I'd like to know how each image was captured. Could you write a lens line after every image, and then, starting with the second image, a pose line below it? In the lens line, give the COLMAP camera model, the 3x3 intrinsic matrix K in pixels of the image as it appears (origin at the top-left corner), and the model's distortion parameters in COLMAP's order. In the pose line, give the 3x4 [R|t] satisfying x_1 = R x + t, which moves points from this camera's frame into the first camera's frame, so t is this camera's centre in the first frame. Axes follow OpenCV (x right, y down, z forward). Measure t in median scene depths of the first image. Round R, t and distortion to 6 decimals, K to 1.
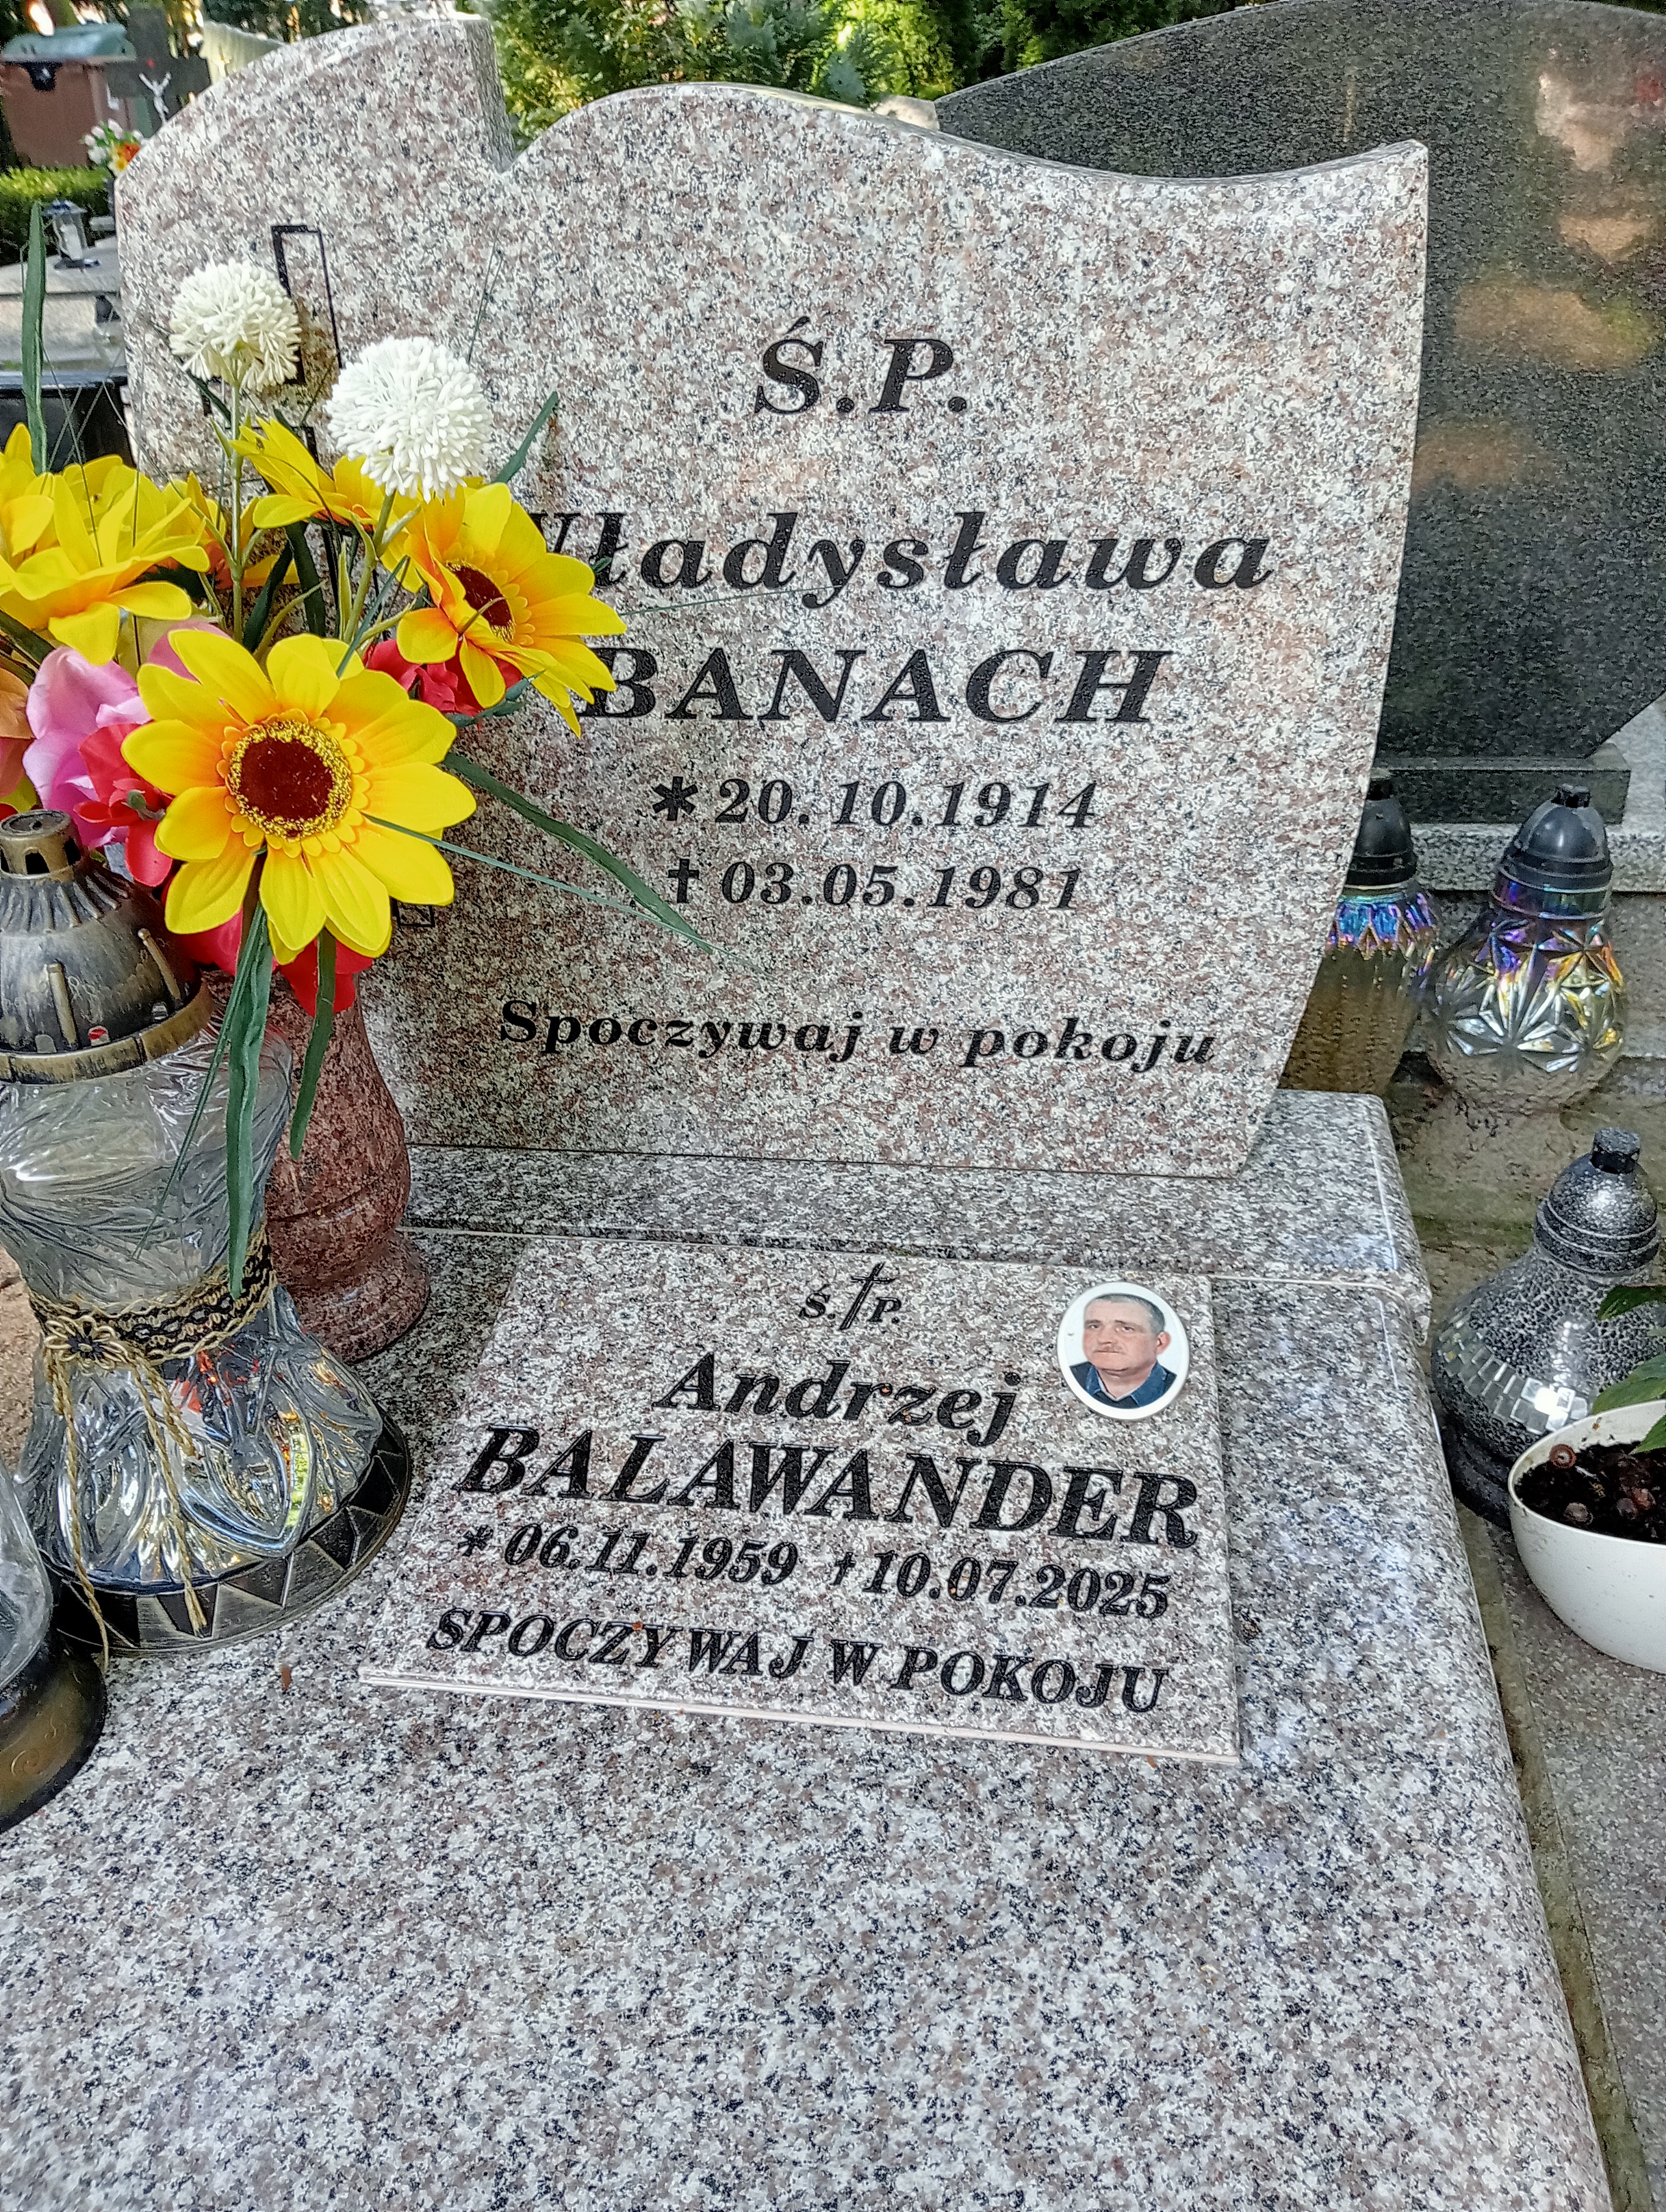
lens RADIAL K [[1876.6, 0, 833.0], [0, 1876.6, 1106.0], [0, 0, 1]] dist [0.127703, -0.328882]
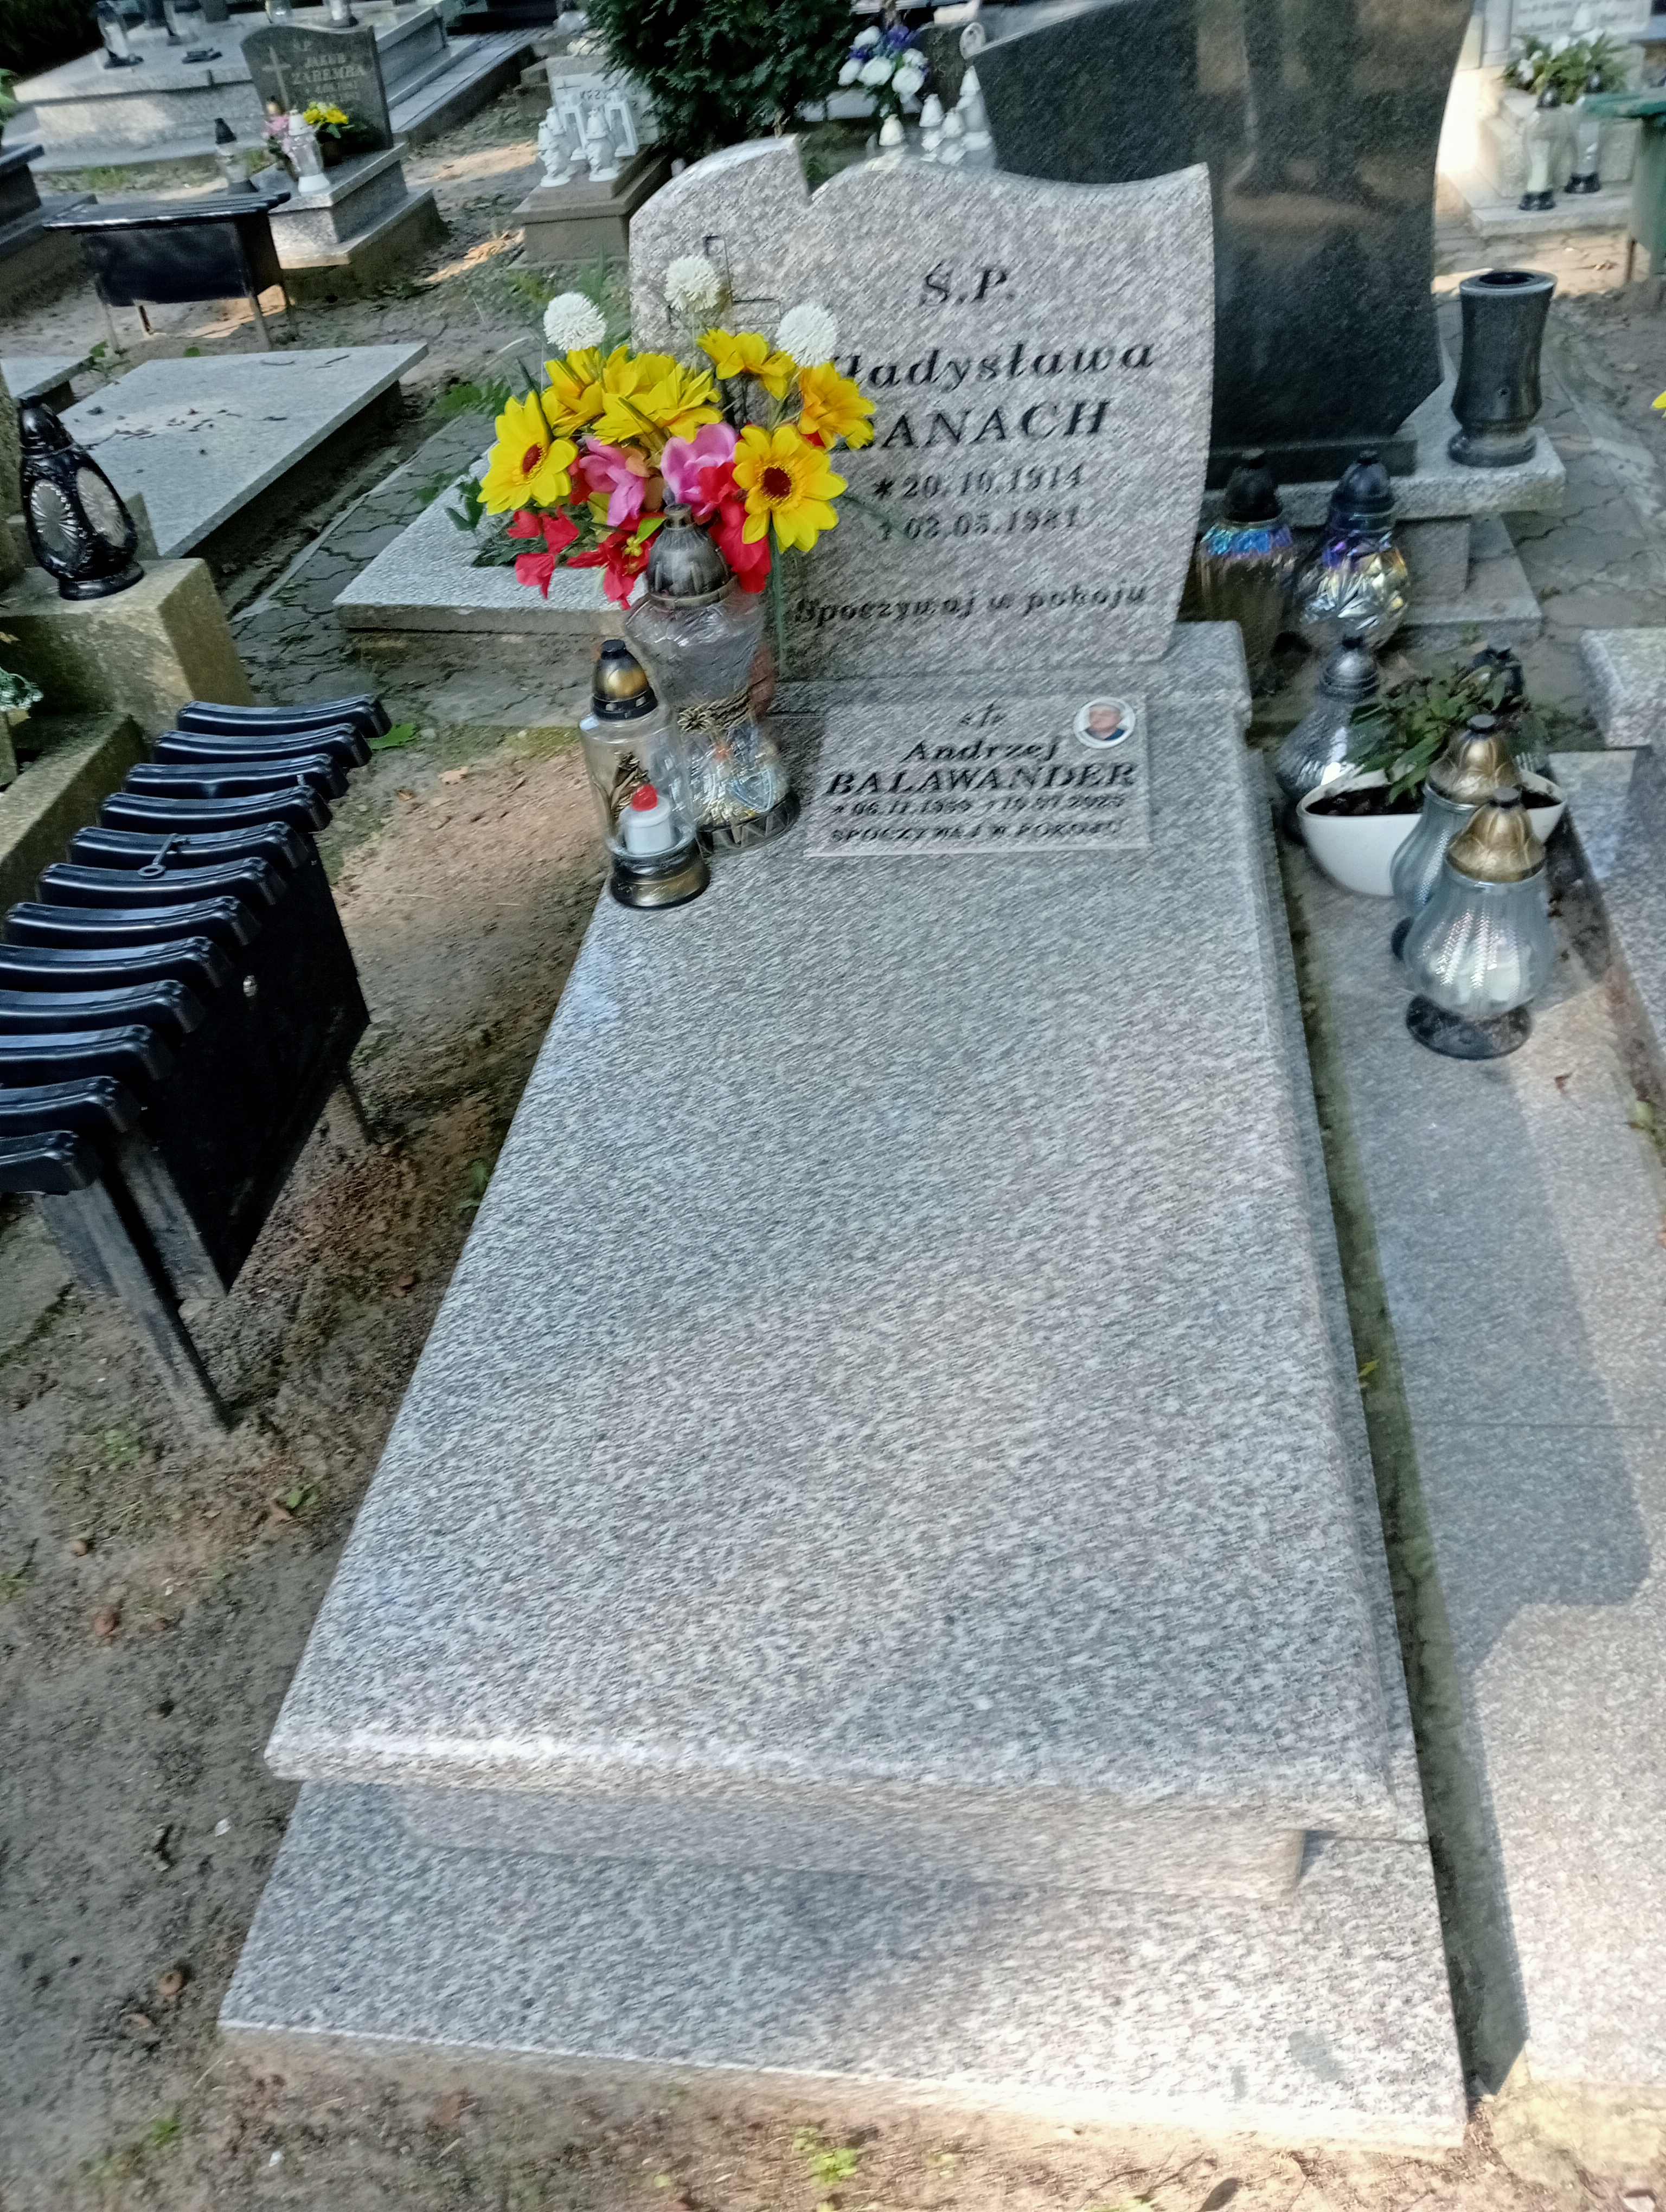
lens RADIAL K [[1875.9, 0, 816.3], [0, 1875.9, 1102.2], [0, 0, 1]] dist [0.140215, -0.332973]
pose [[0.997306, -0.066231, -0.031526, -0.152773], [0.069806, 0.988974, 0.130603, 0.261350], [0.022529, -0.132452, 0.990933, -1.338320]]
